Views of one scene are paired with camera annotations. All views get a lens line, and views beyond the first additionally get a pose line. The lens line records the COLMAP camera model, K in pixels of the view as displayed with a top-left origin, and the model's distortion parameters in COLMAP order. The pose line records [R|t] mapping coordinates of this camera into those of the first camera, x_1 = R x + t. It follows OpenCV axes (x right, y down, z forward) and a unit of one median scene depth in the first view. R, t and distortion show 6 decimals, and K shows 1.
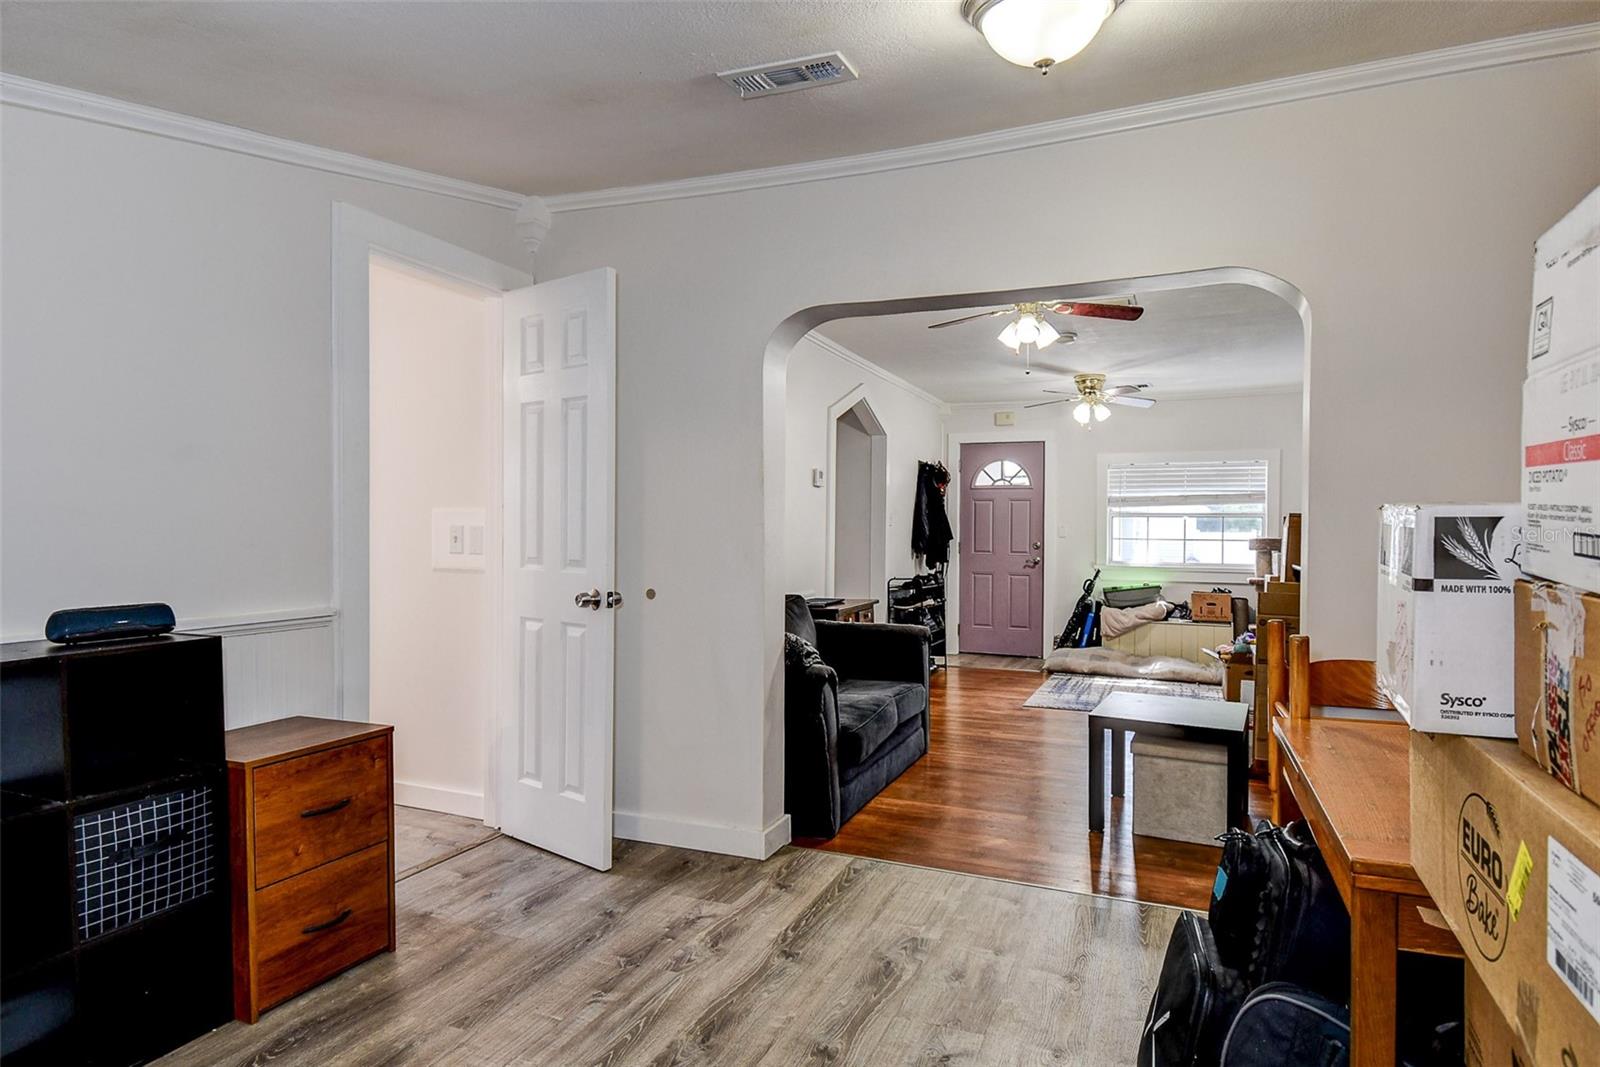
lens RADIAL K [[860.5, 0, 865.1], [0, 860.5, 539.8], [0, 0, 1]] dist [0.035027, -0.024496]
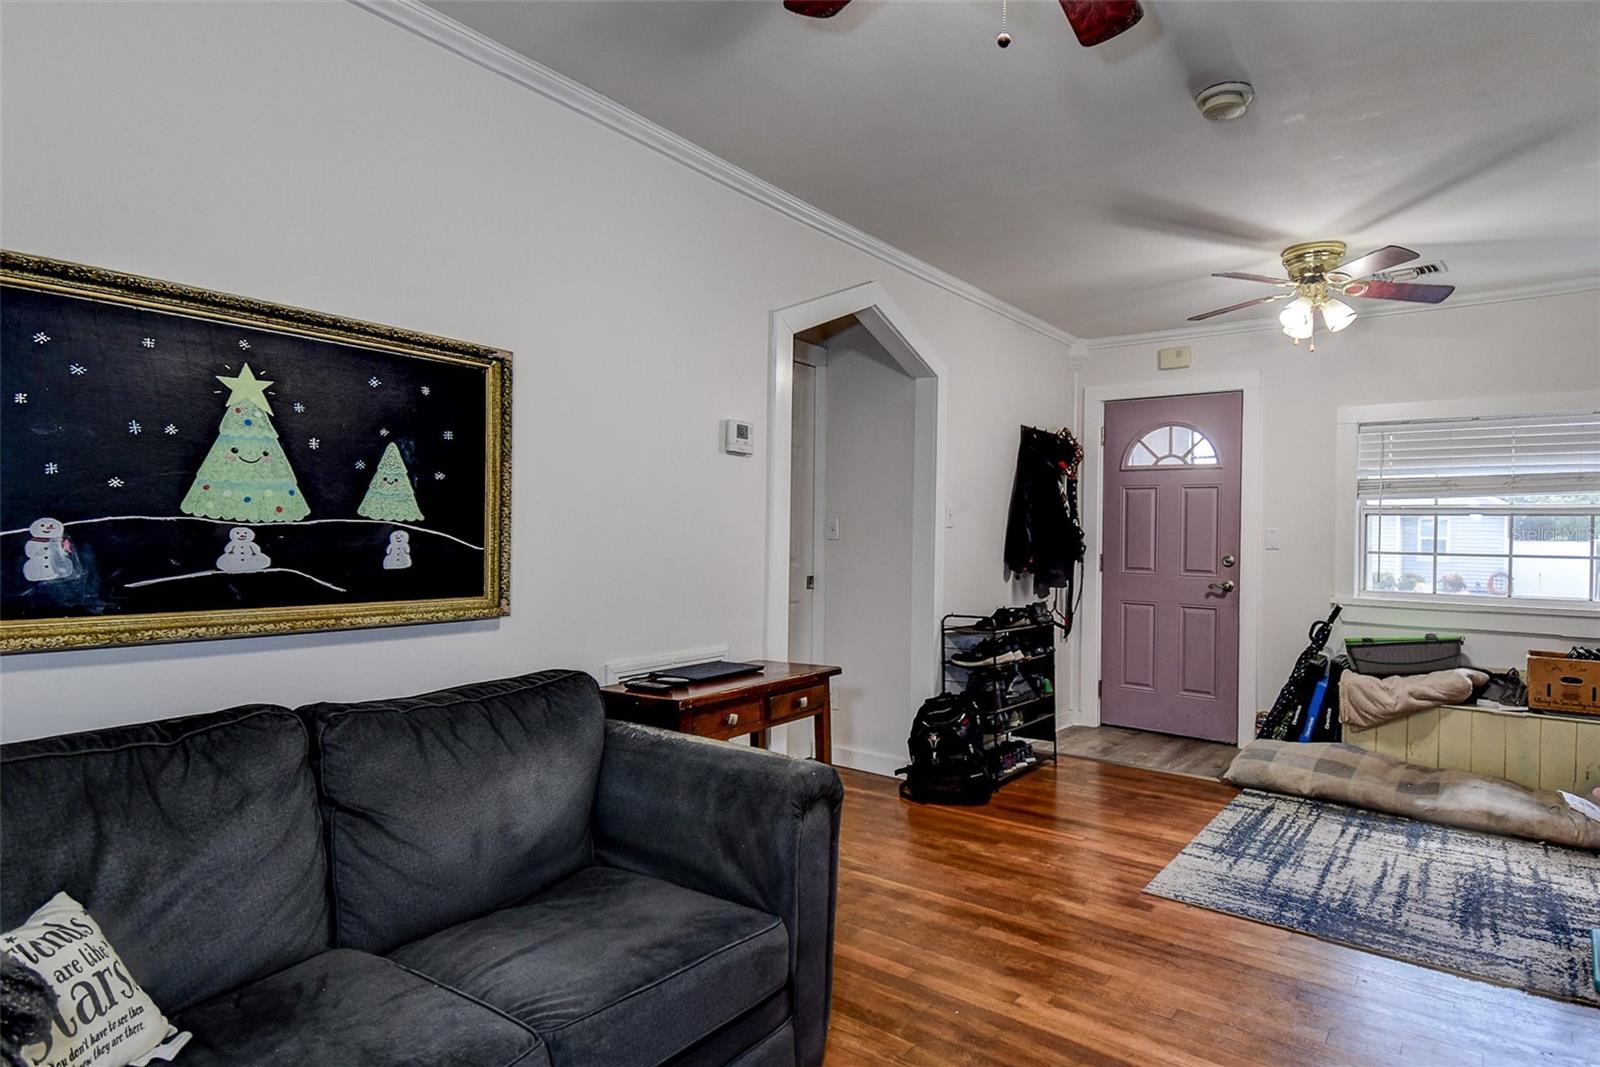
lens RADIAL K [[862.8, 0, 862.5], [0, 862.8, 543.4], [0, 0, 1]] dist [0.037445, -0.037337]
pose [[0.963765, 0.008433, -0.266620, 0.122434], [-0.008748, 0.999962, 0.000007, -0.004102], [0.266609, 0.002326, 0.963802, 0.365423]]
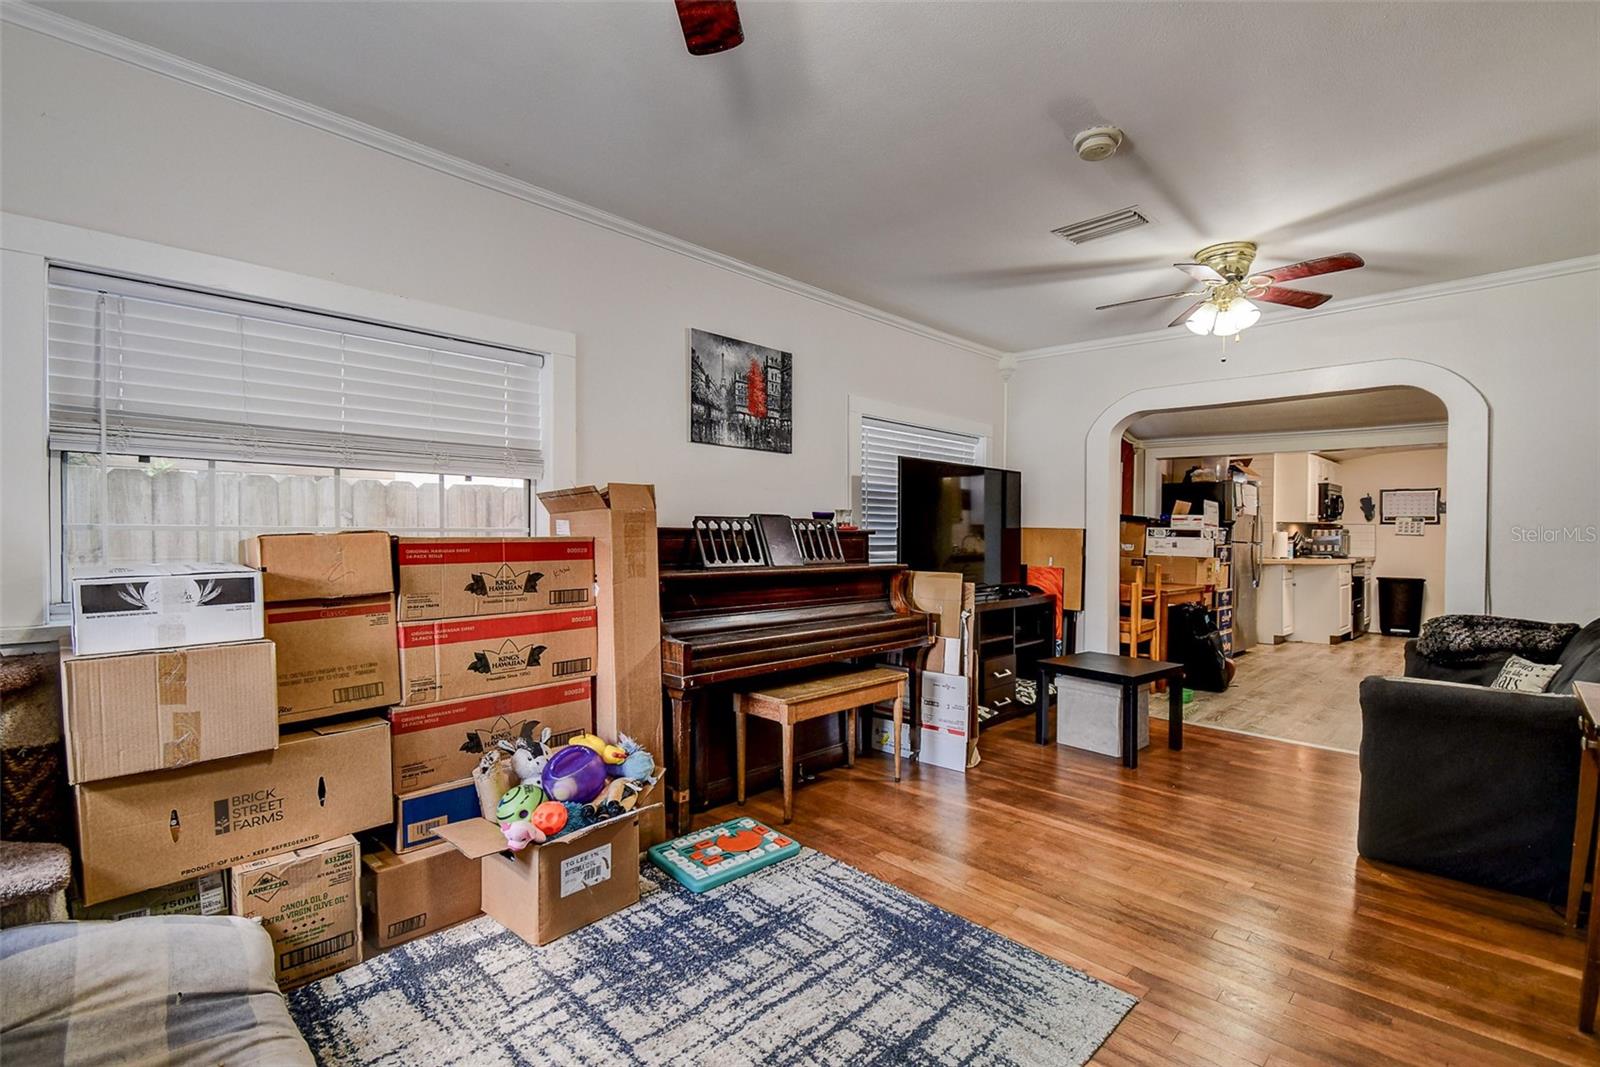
lens RADIAL K [[706.7, 0, 857.2], [0, 706.7, 533.9], [0, 0, 1]] dist [-0.000786, -0.000274]
pose [[-0.921927, -0.023866, 0.386629, 0.140158], [-0.019181, 0.999688, 0.015971, -0.005991], [-0.386889, 0.007308, -0.922097, 1.012512]]
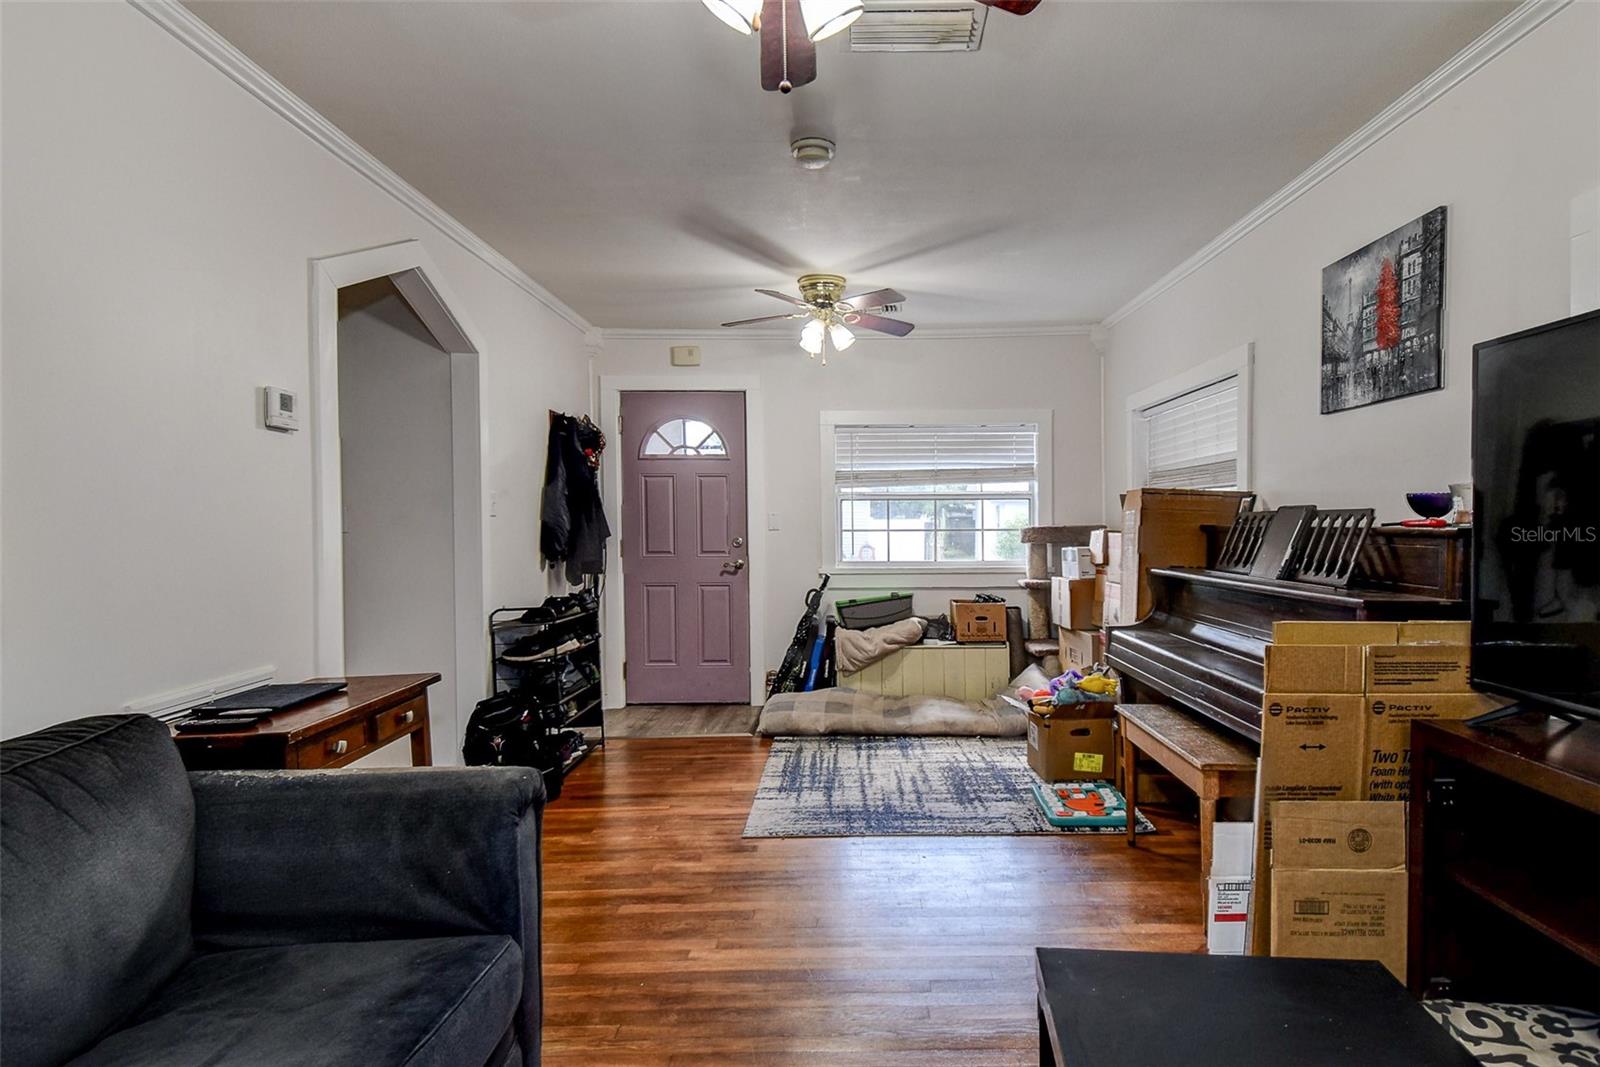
lens RADIAL K [[860.5, 0, 865.1], [0, 860.5, 539.8], [0, 0, 1]] dist [0.035027, -0.024496]
pose [[0.930479, -0.023903, 0.365565, 0.045035], [0.019727, 0.999691, 0.015154, -0.004096], [-0.365814, -0.006889, 0.930663, 0.348879]]
